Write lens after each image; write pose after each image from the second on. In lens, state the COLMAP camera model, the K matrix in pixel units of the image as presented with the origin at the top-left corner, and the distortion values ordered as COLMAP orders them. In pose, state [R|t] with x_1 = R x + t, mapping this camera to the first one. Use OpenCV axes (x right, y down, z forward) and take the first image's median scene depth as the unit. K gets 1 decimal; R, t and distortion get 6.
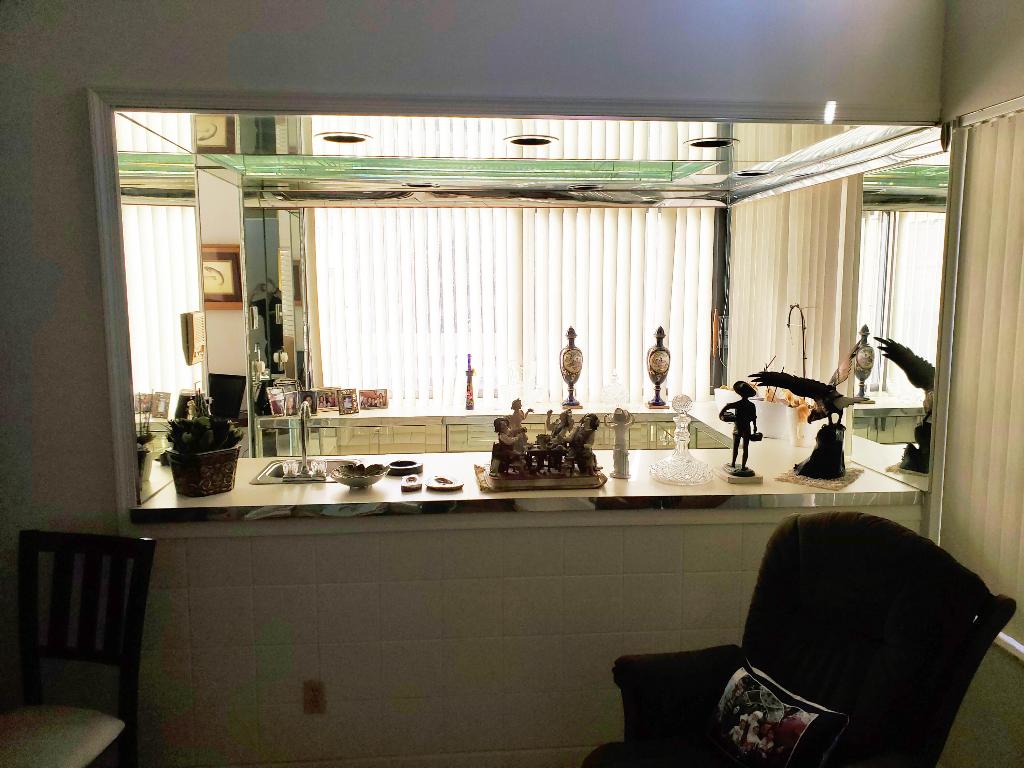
lens RADIAL K [[800.1, 0, 512.0], [0, 800.1, 384.0], [0, 0, 1]] dist [-0.000908, -0.000317]
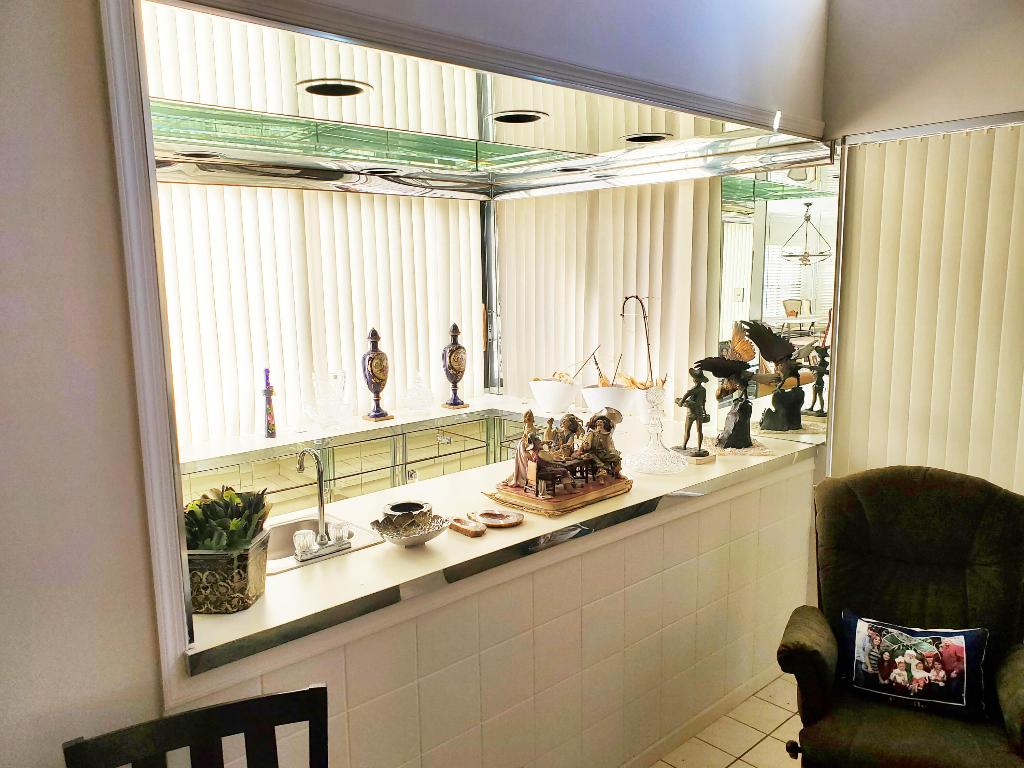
lens RADIAL K [[797.8, 0, 517.7], [0, 797.8, 401.9], [0, 0, 1]] dist [0.026252, -0.002108]
pose [[0.772974, -0.112129, 0.624451, -0.554841], [0.093973, 0.993636, 0.062097, -0.046328], [-0.627440, 0.010682, 0.778592, 0.314374]]
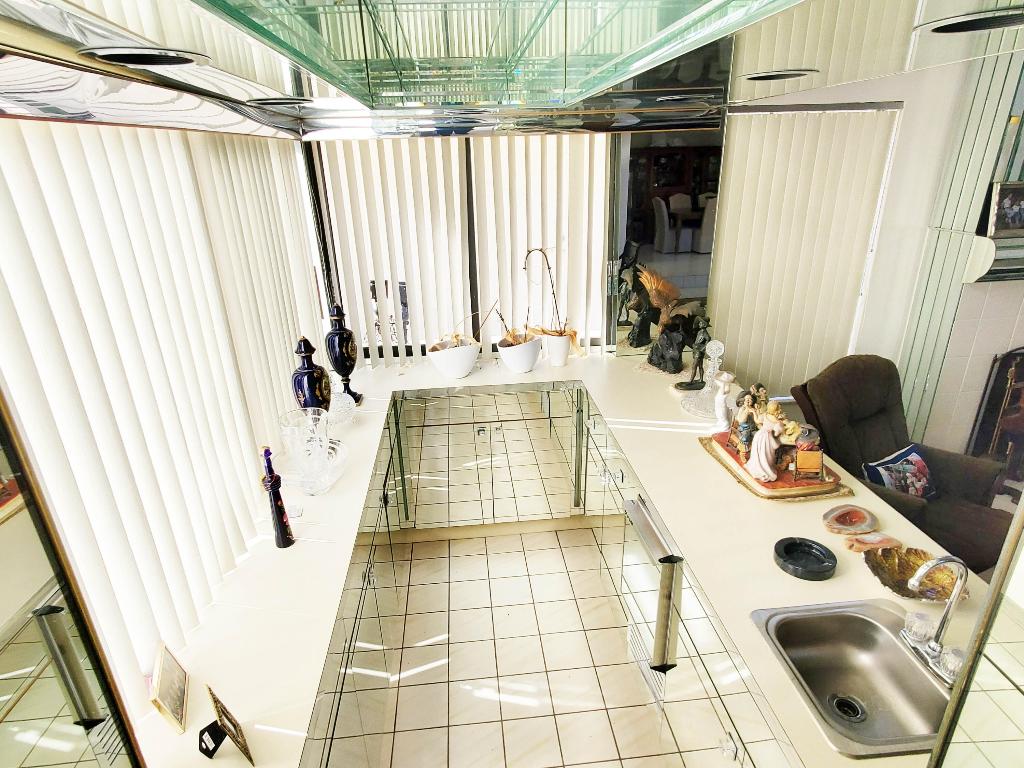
lens RADIAL K [[580.7, 0, 515.3], [0, 580.7, 400.0], [0, 0, 1]] dist [-0.000442, 0.000591]
pose [[-0.030207, -0.381791, 0.923755, -0.568634], [0.156528, 0.910968, 0.381624, -0.268050], [-0.987212, 0.156121, 0.032243, 1.256904]]
